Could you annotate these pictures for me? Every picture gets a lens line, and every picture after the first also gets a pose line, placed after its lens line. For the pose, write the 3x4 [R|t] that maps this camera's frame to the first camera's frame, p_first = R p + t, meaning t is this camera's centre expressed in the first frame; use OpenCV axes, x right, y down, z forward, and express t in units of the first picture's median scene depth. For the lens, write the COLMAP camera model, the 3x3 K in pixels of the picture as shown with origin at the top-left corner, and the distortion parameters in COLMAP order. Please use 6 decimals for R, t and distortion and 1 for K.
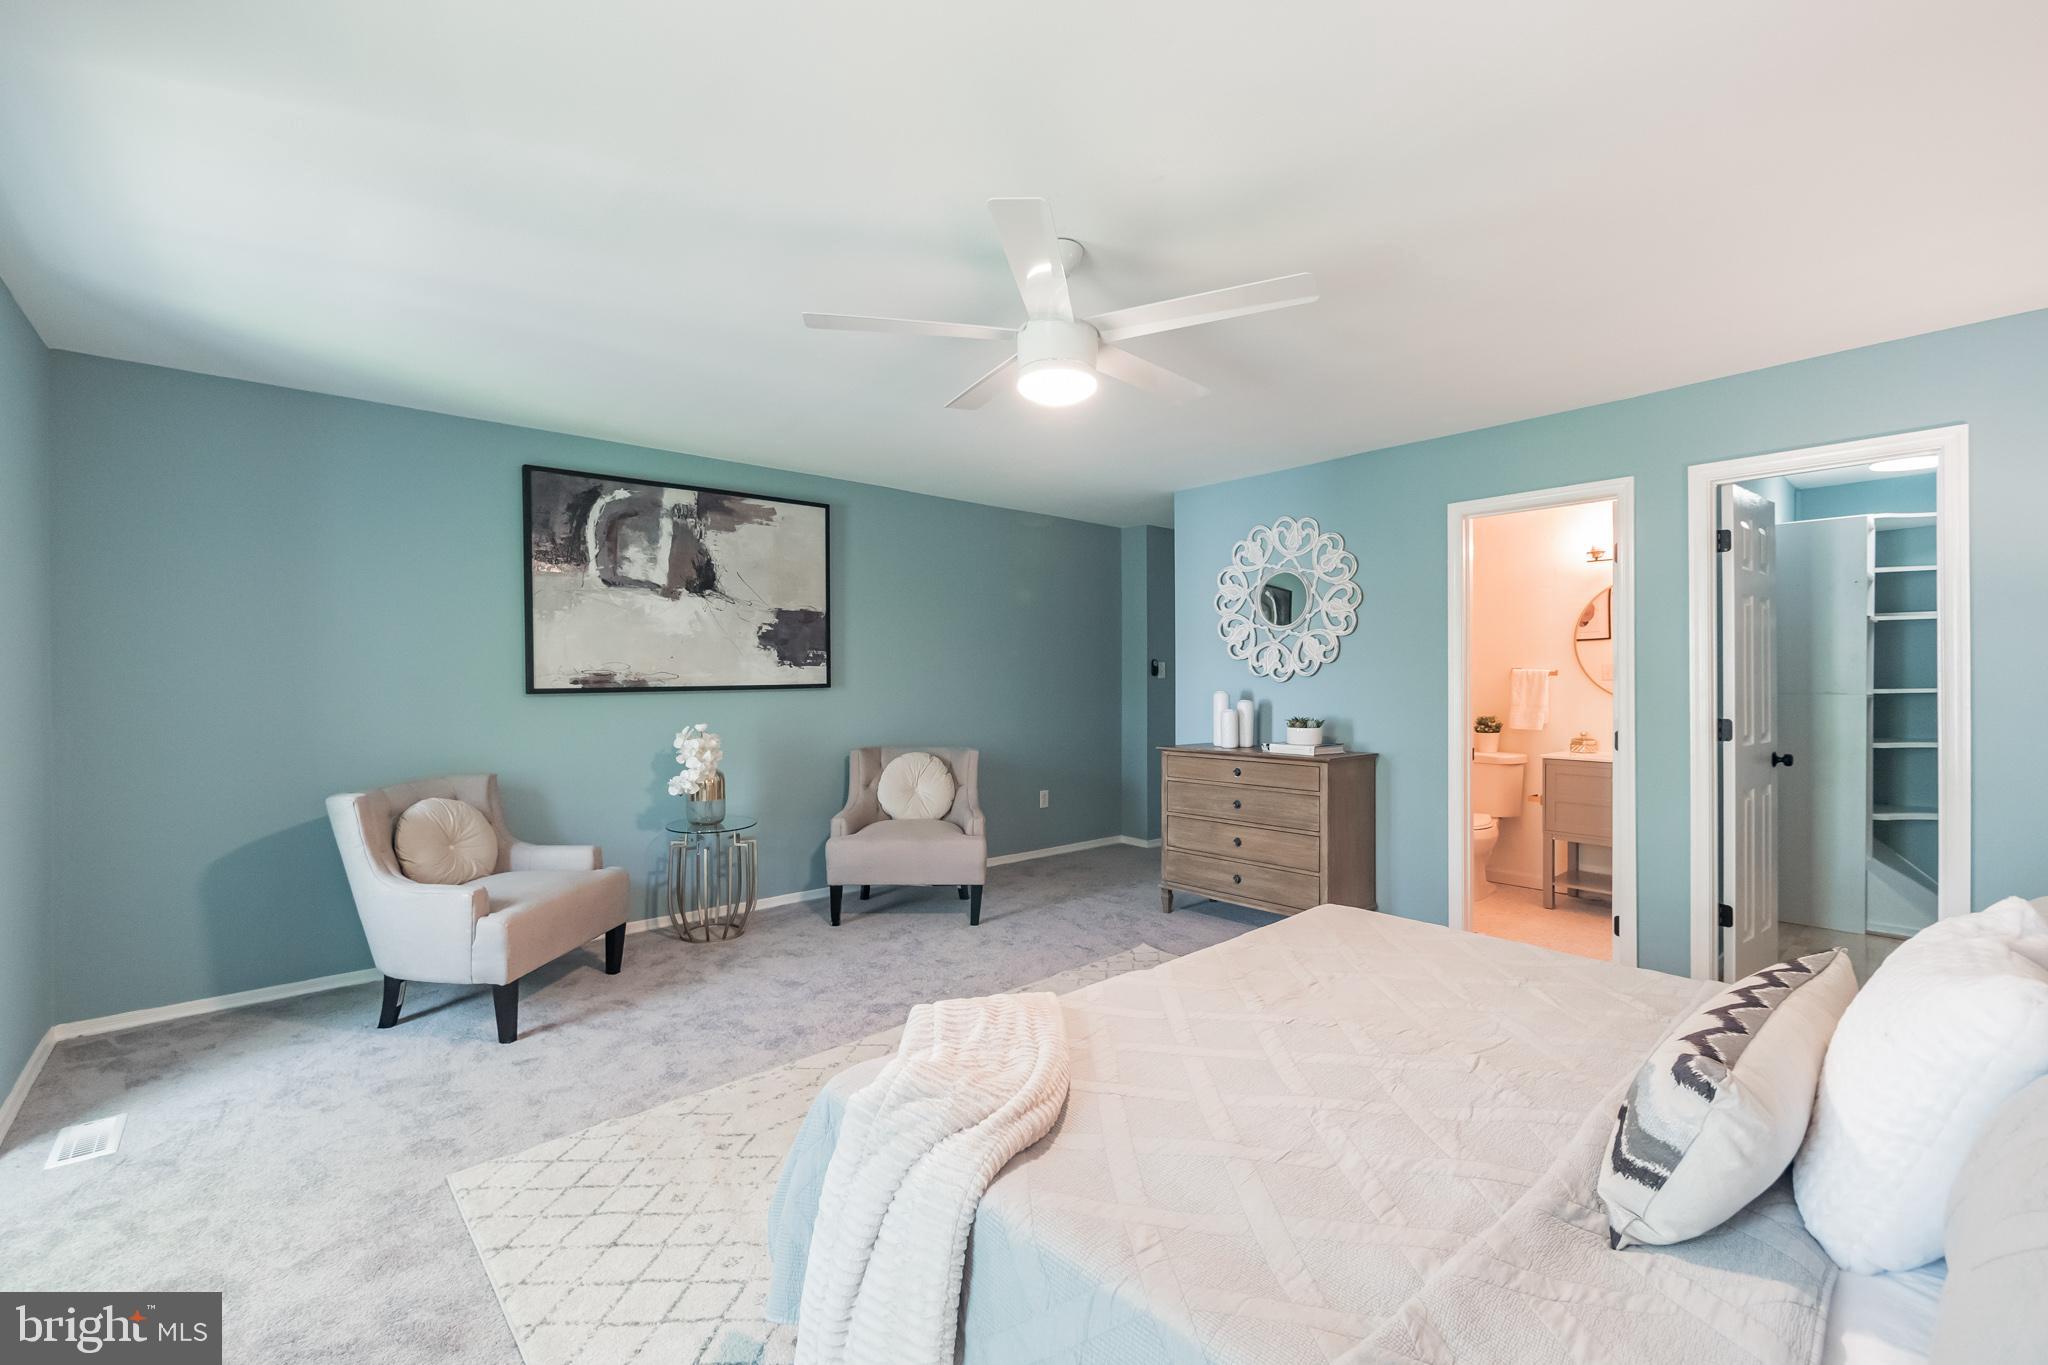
lens RADIAL K [[869.3, 0, 1002.5], [0, 869.3, 680.3], [0, 0, 1]] dist [-0.002598, 0.000073]
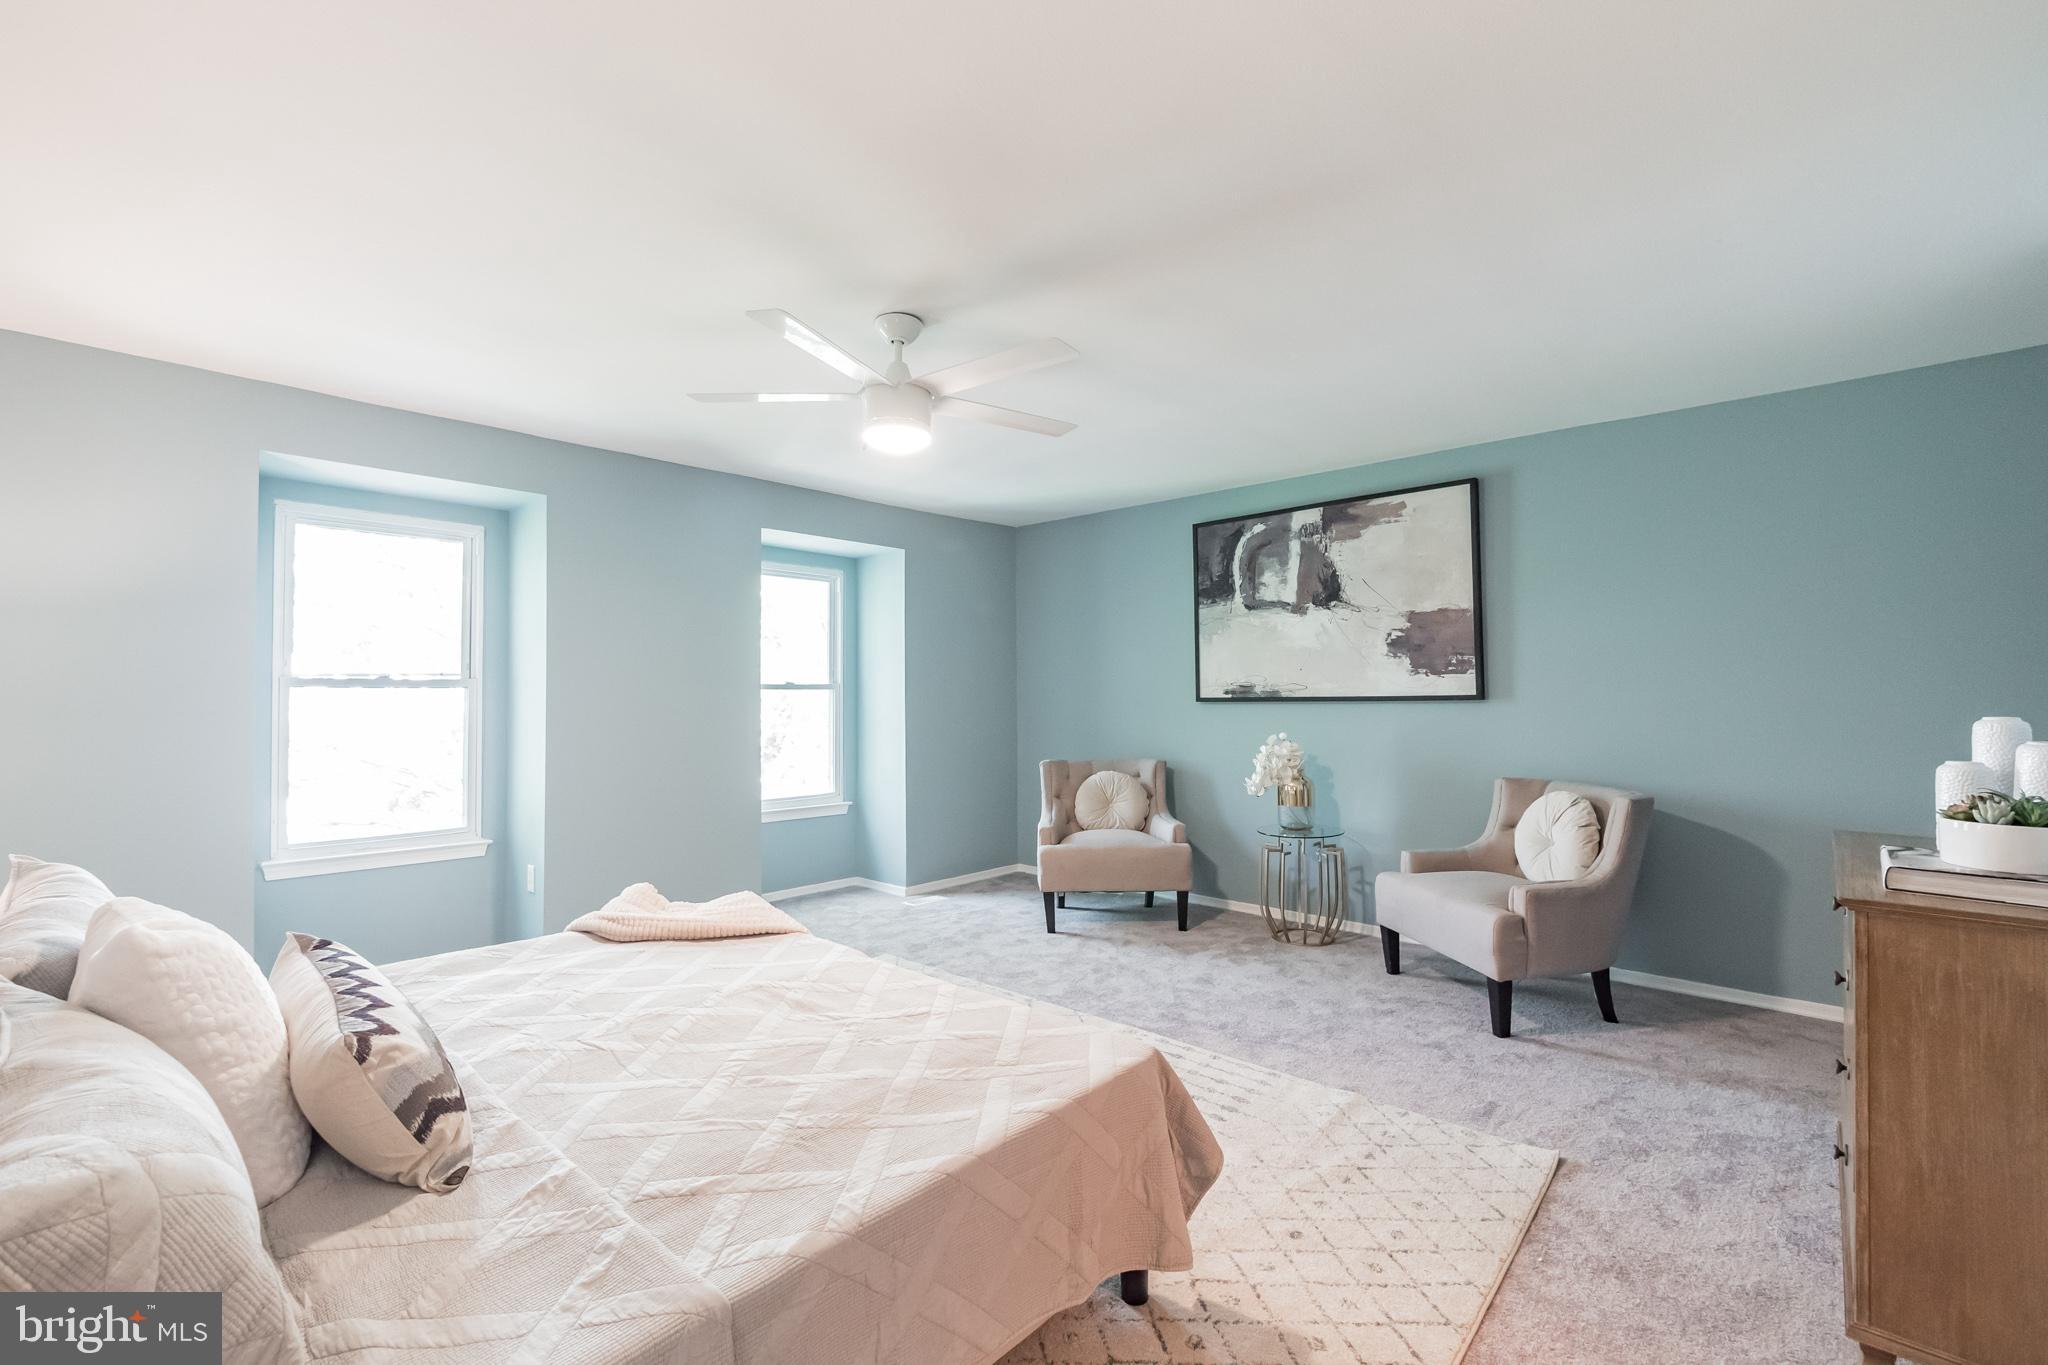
lens RADIAL K [[869.3, 0, 1003.8], [0, 869.3, 680.4], [0, 0, 1]] dist [-0.002598, 0.000073]
pose [[0.109895, -0.010202, -0.993891, 0.644897], [0.003050, 0.999946, -0.009927, -0.003628], [0.993939, -0.001940, 0.109920, 0.528978]]
